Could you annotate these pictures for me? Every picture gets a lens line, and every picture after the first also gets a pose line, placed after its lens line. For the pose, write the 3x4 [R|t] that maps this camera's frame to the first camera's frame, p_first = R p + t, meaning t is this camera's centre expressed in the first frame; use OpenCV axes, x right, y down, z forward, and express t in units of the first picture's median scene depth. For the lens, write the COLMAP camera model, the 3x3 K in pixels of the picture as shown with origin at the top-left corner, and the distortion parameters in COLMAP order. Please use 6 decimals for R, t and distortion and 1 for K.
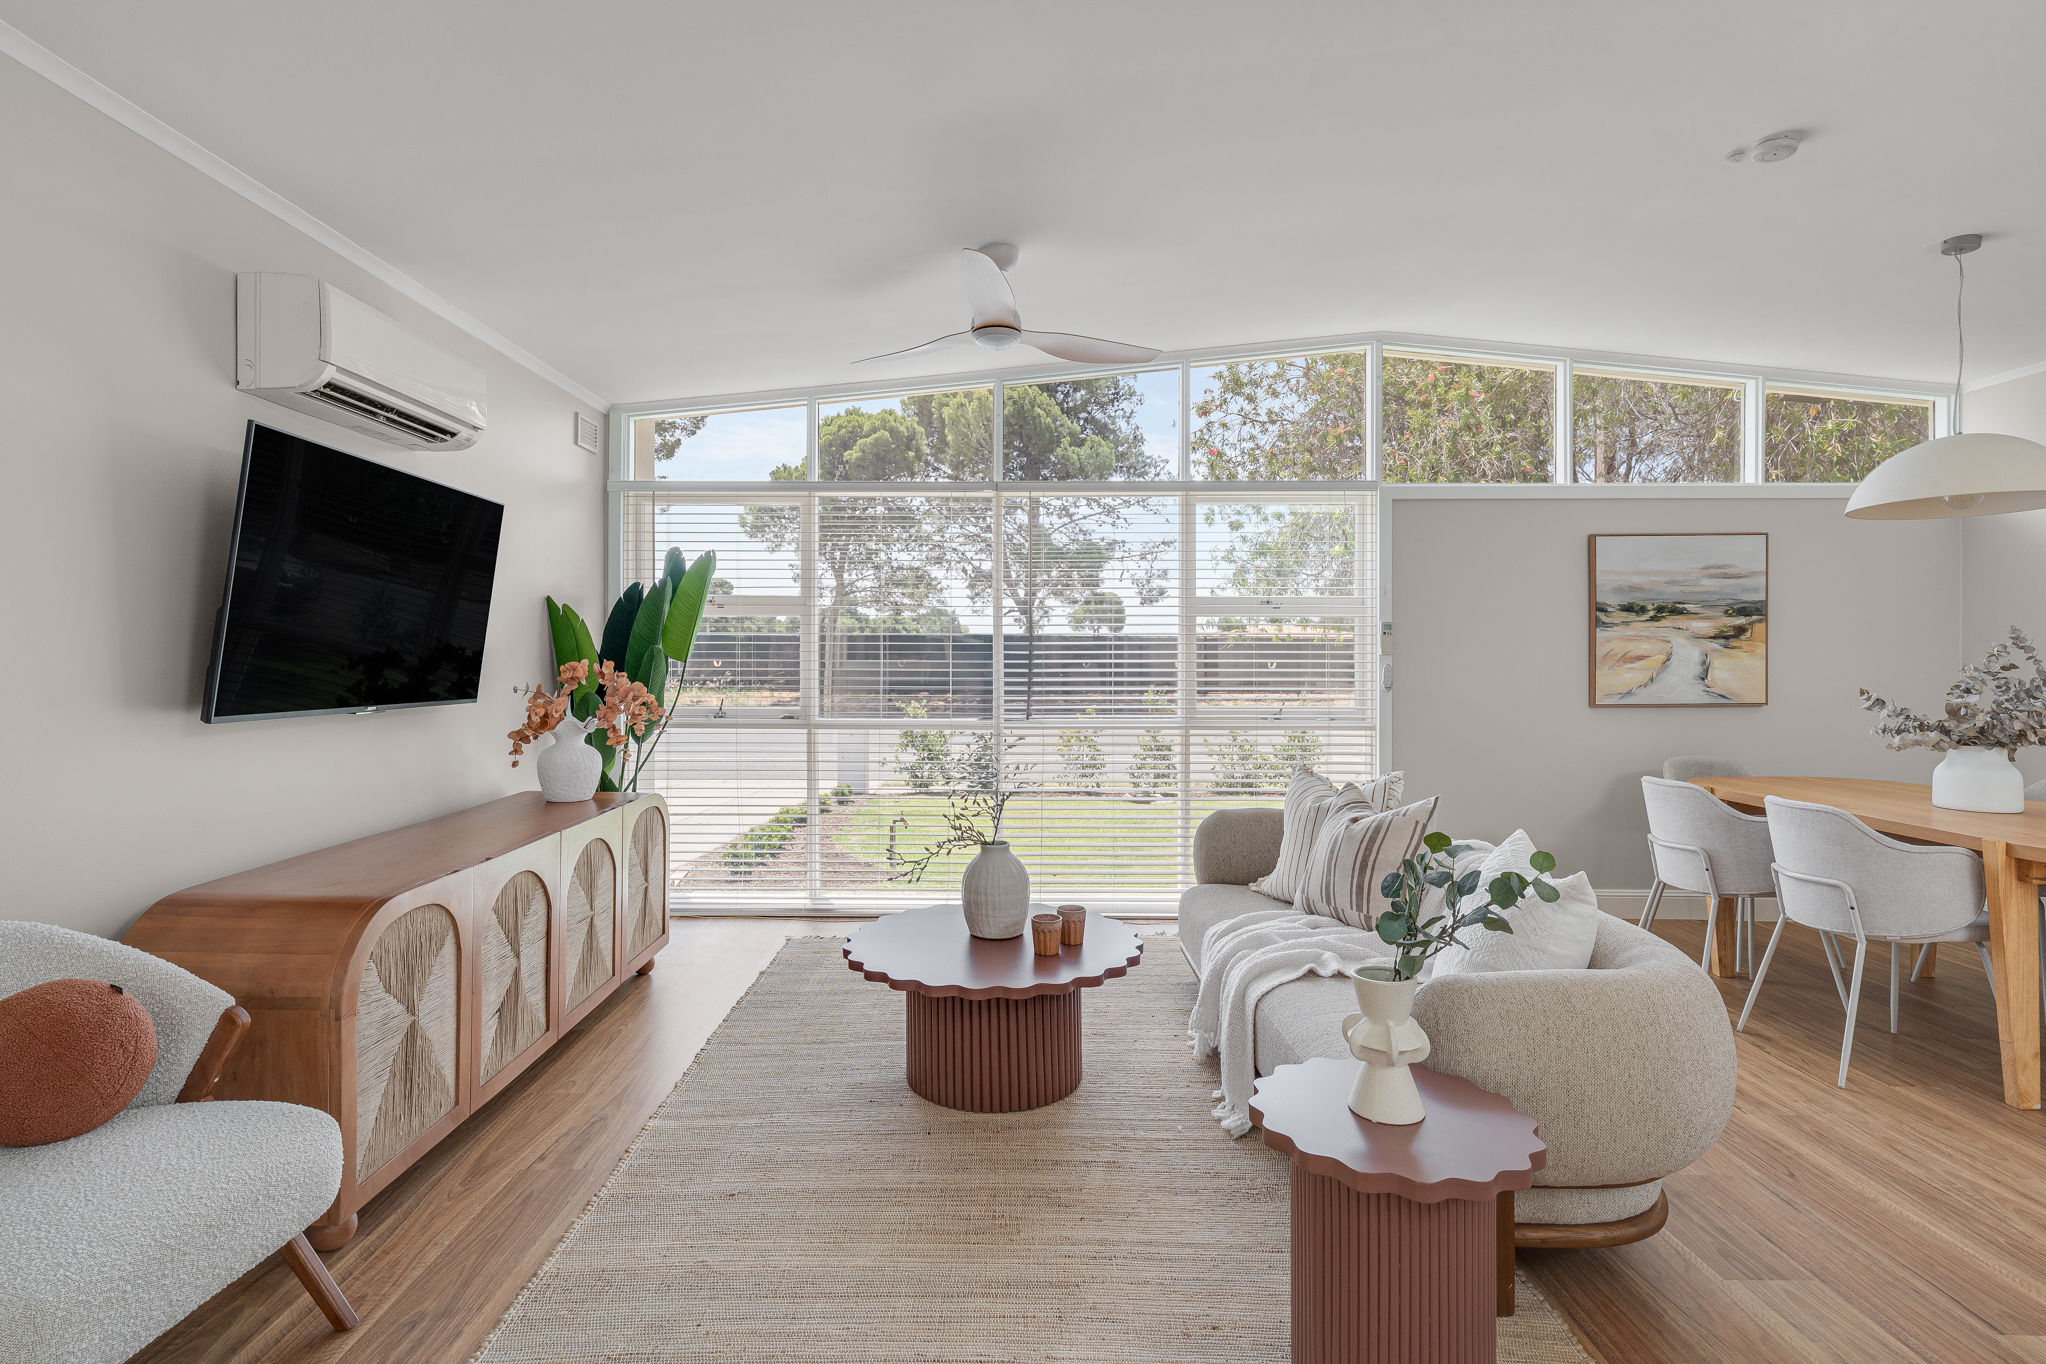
lens RADIAL K [[998.4, 0, 996.5], [0, 998.4, 655.6], [0, 0, 1]] dist [0.003454, 0.000262]
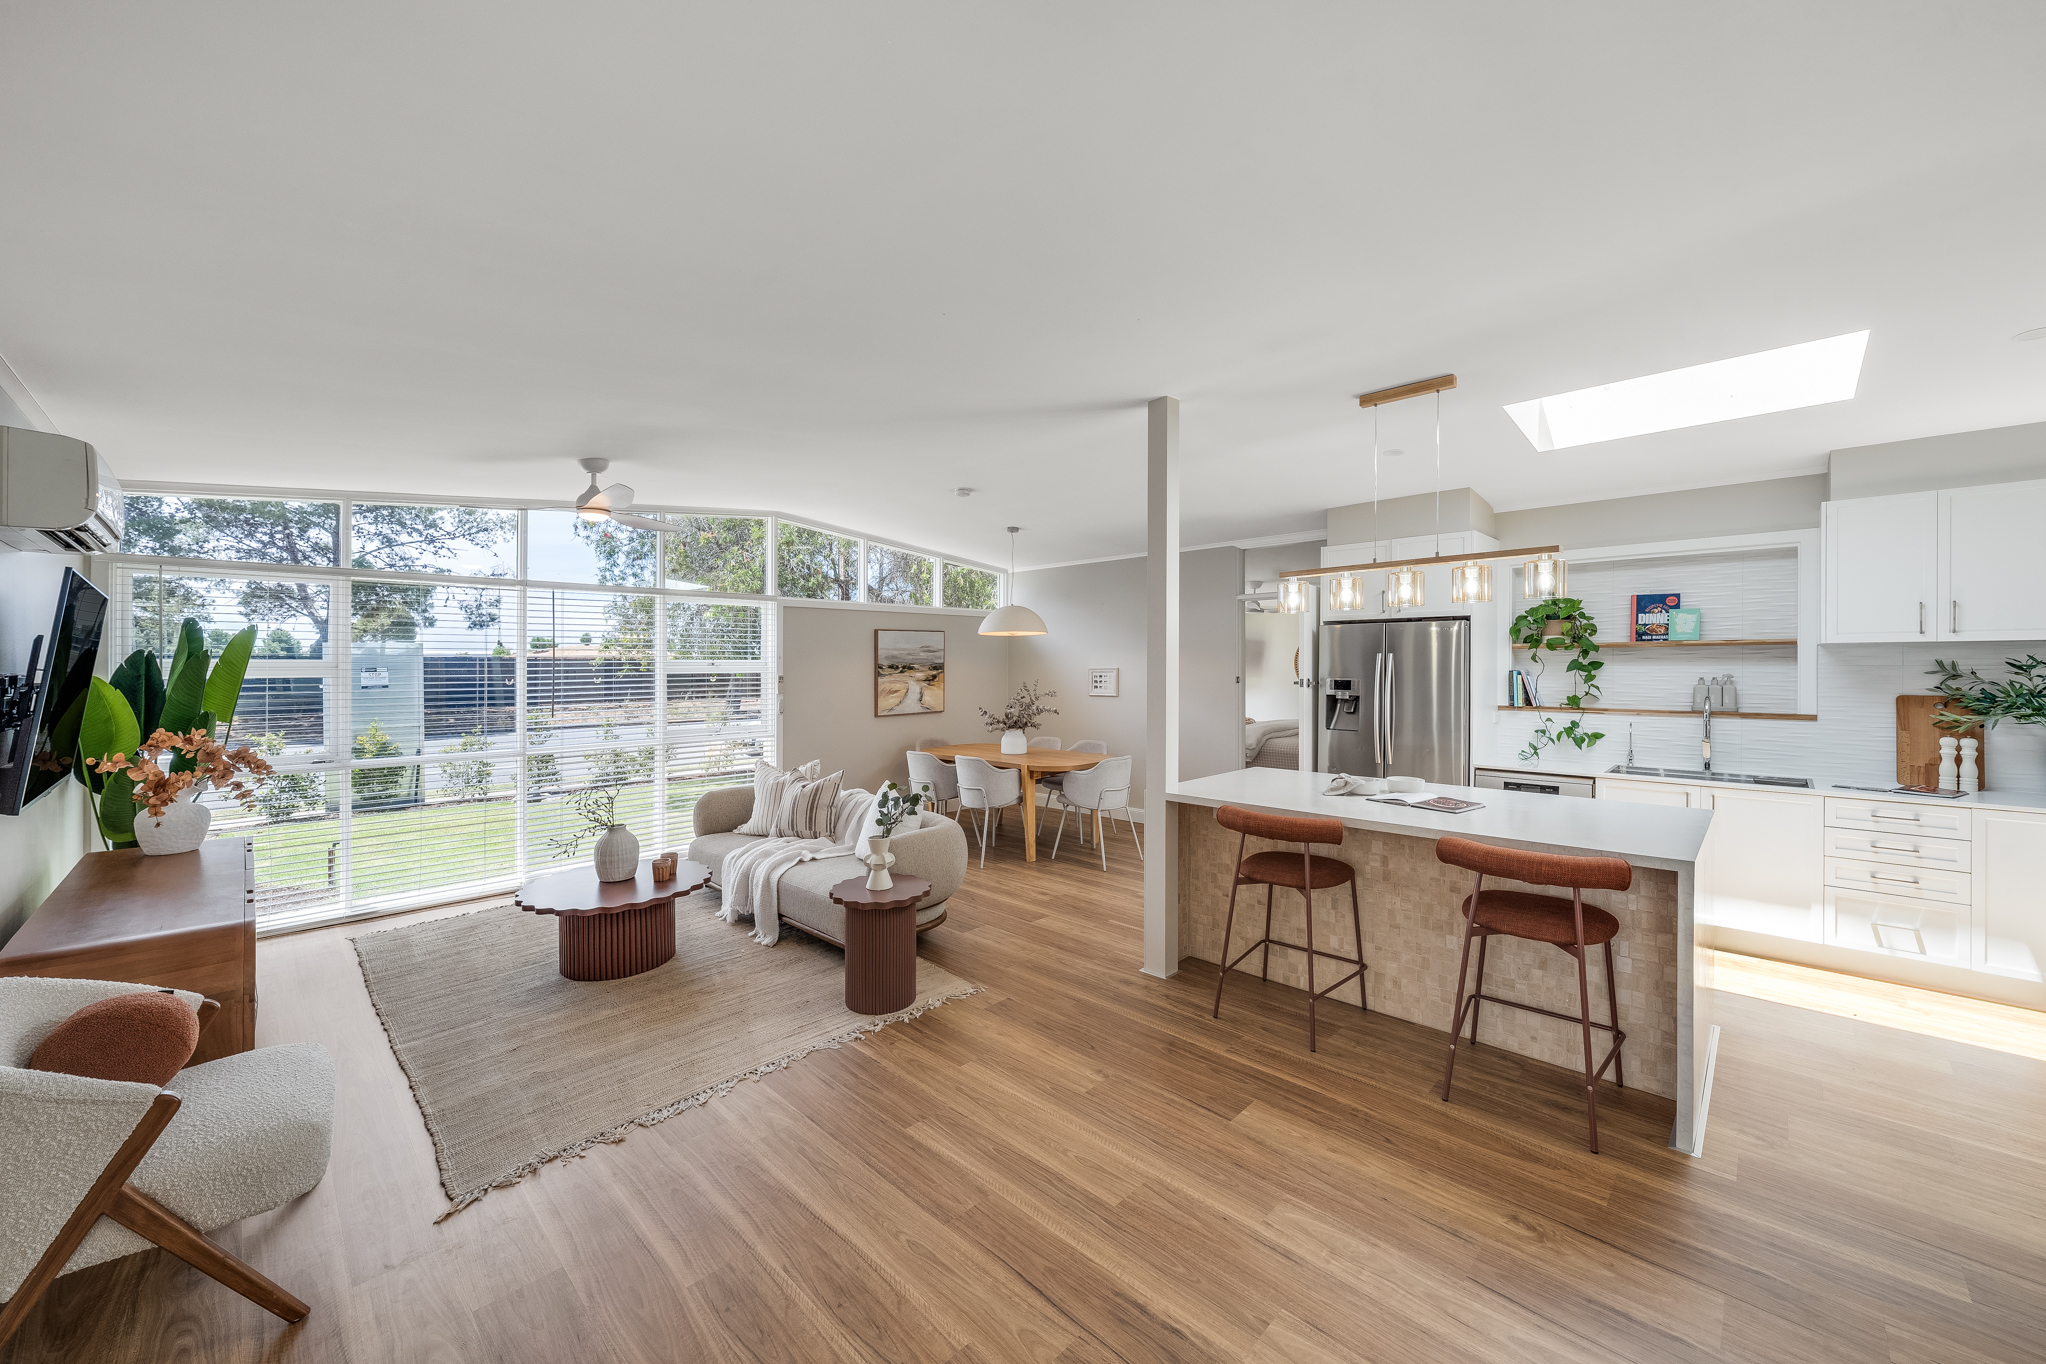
lens RADIAL K [[773.6, 0, 1015.1], [0, 773.6, 673.2], [0, 0, 1]] dist [-0.001955, 0.000557]
pose [[0.699609, -0.016423, 0.714338, -0.318993], [0.008238, 0.999855, 0.014919, -0.058461], [-0.714479, -0.004553, 0.699642, -0.276877]]
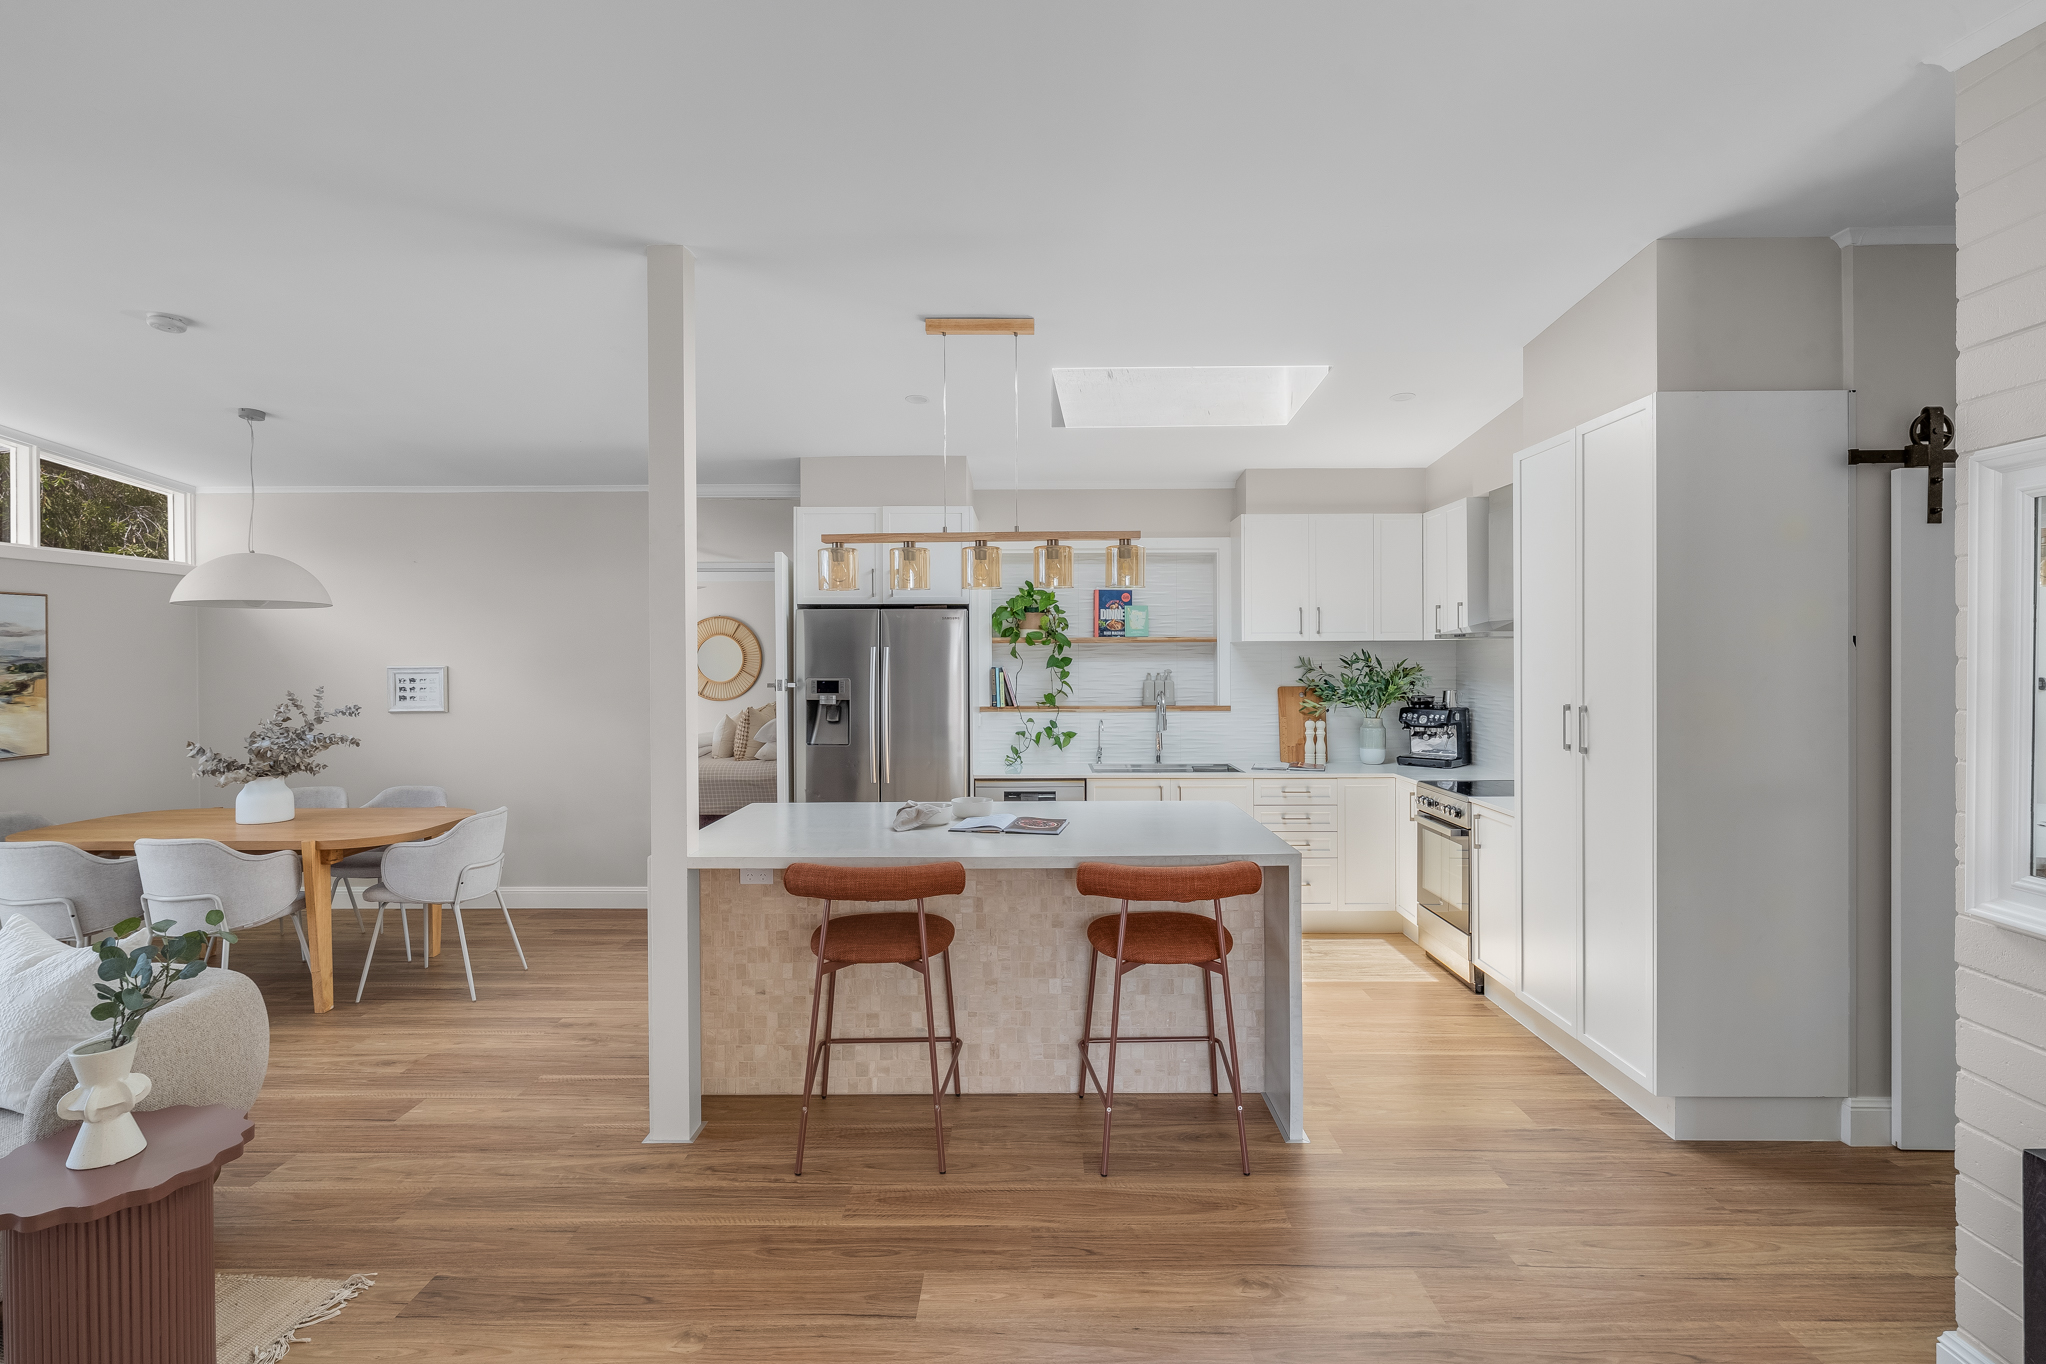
lens RADIAL K [[998.4, 0, 1022.0], [0, 998.4, 670.2], [0, 0, 1]] dist [0.003454, 0.000262]
pose [[0.002505, -0.016132, 0.999867, -0.310103], [0.004669, 0.999859, 0.016120, -0.056528], [-0.999986, 0.004628, 0.002580, -0.043979]]
